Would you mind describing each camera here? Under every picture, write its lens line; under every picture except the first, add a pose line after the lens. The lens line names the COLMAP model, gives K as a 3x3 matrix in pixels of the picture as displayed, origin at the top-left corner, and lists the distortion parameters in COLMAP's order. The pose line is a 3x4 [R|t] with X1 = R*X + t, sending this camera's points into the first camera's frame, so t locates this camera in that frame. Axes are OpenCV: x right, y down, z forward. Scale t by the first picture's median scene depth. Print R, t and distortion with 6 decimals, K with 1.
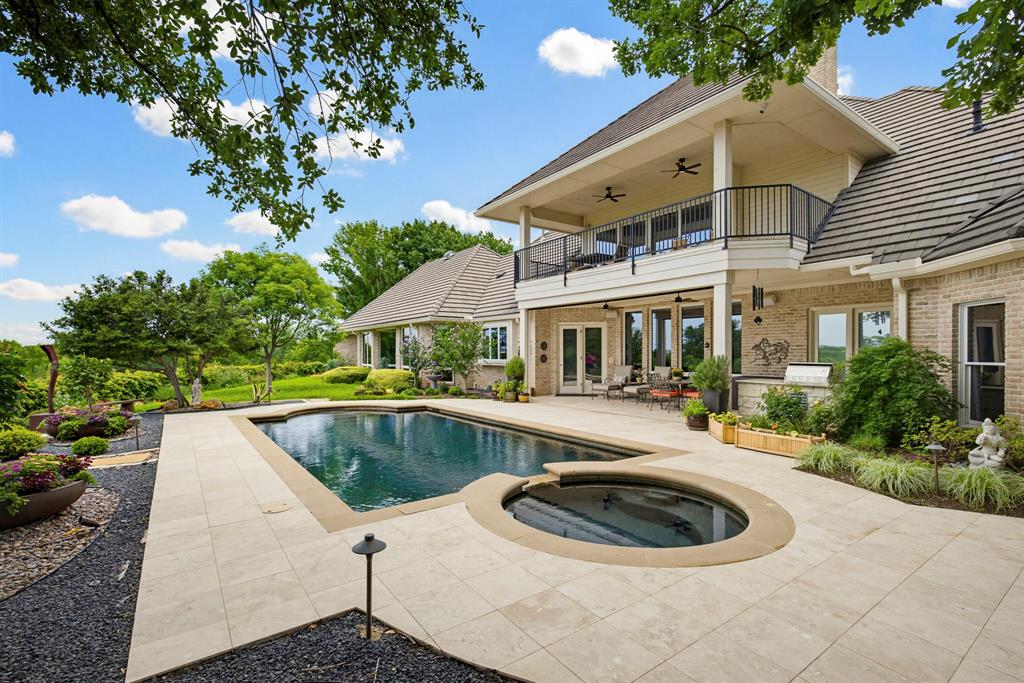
lens RADIAL K [[478.6, 0, 507.1], [0, 478.6, 348.1], [0, 0, 1]] dist [0.001353, 0.000251]
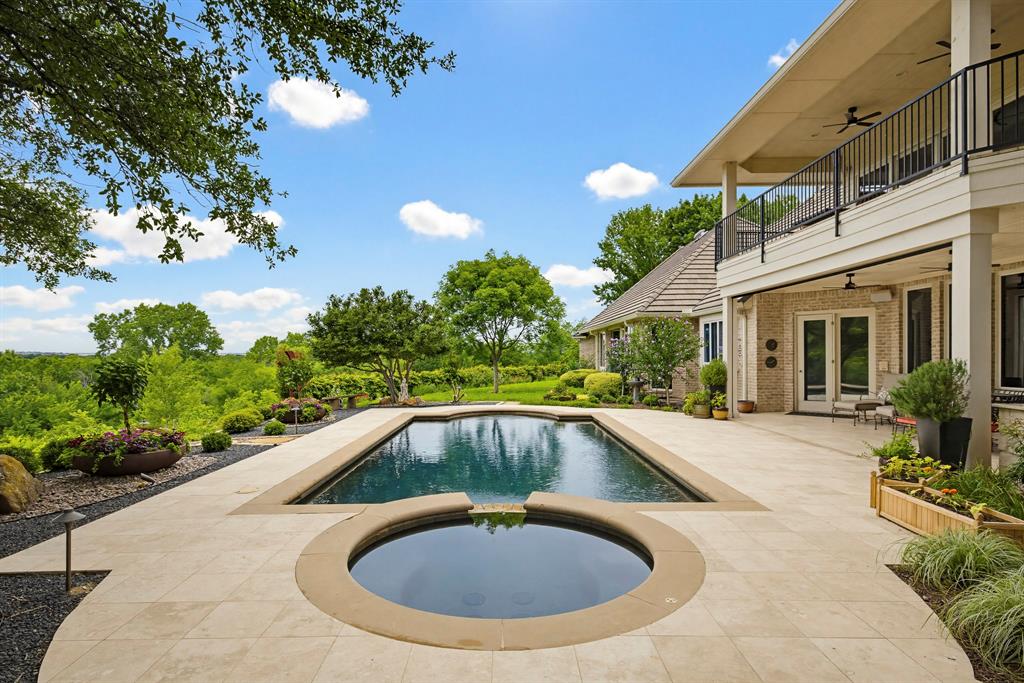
lens RADIAL K [[532.3, 0, 487.5], [0, 532.3, 352.7], [0, 0, 1]] dist [-0.002364, -0.000380]
pose [[0.803133, -0.005818, -0.595771, 0.242516], [0.010857, 0.999929, 0.004872, -0.001646], [0.595700, -0.010381, 0.803140, 0.093449]]
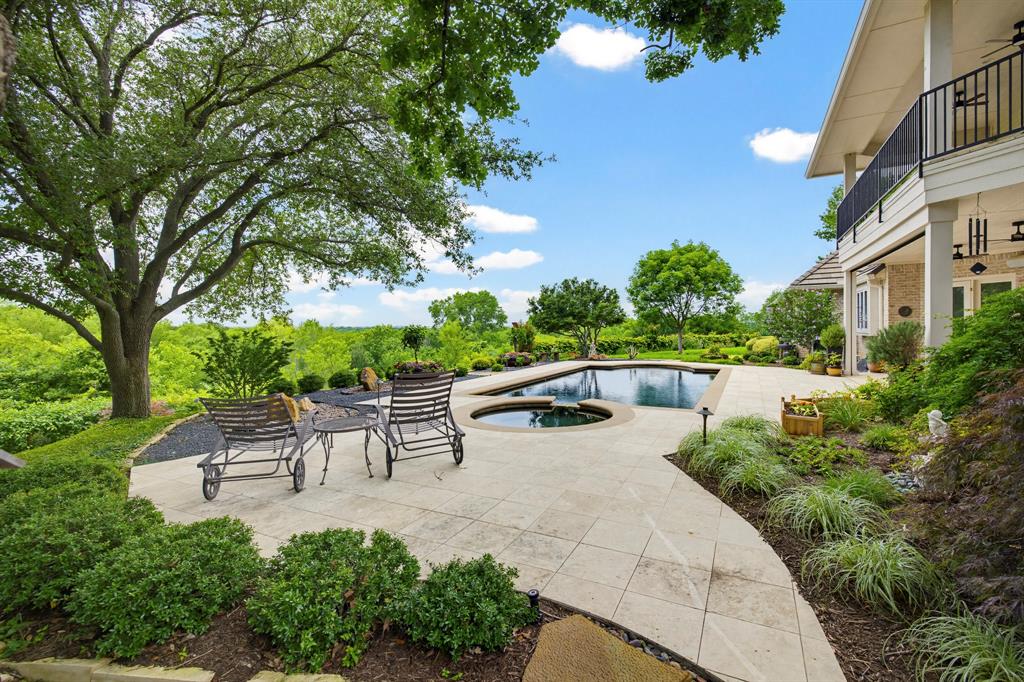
lens RADIAL K [[439.7, 0, 508.1], [0, 439.7, 328.0], [0, 0, 1]] dist [0.009086, -0.000294]
pose [[0.443928, -0.004884, -0.896049, 0.509829], [0.021702, 0.999750, 0.005302, 0.005229], [0.895800, -0.021800, 0.443923, 0.076036]]
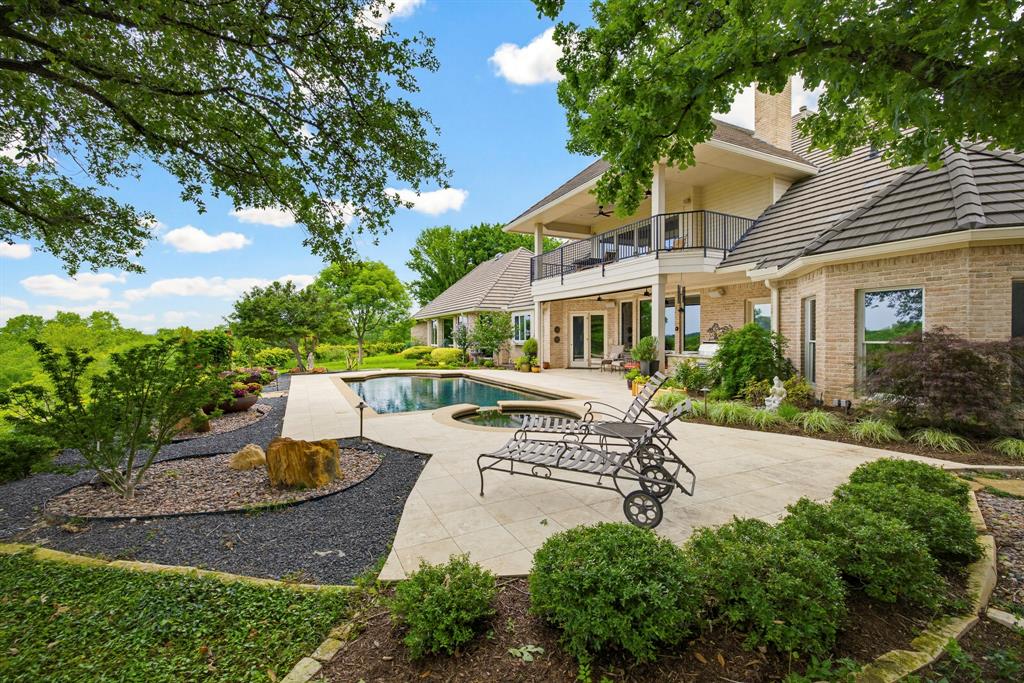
lens RADIAL K [[439.7, 0, 497.8], [0, 439.7, 332.0], [0, 0, 1]] dist [0.009086, -0.000294]
pose [[0.983429, -0.002837, -0.181271, 0.152079], [0.002913, 0.999996, 0.000150, 0.000955], [0.181269, -0.000675, 0.983433, -0.213893]]
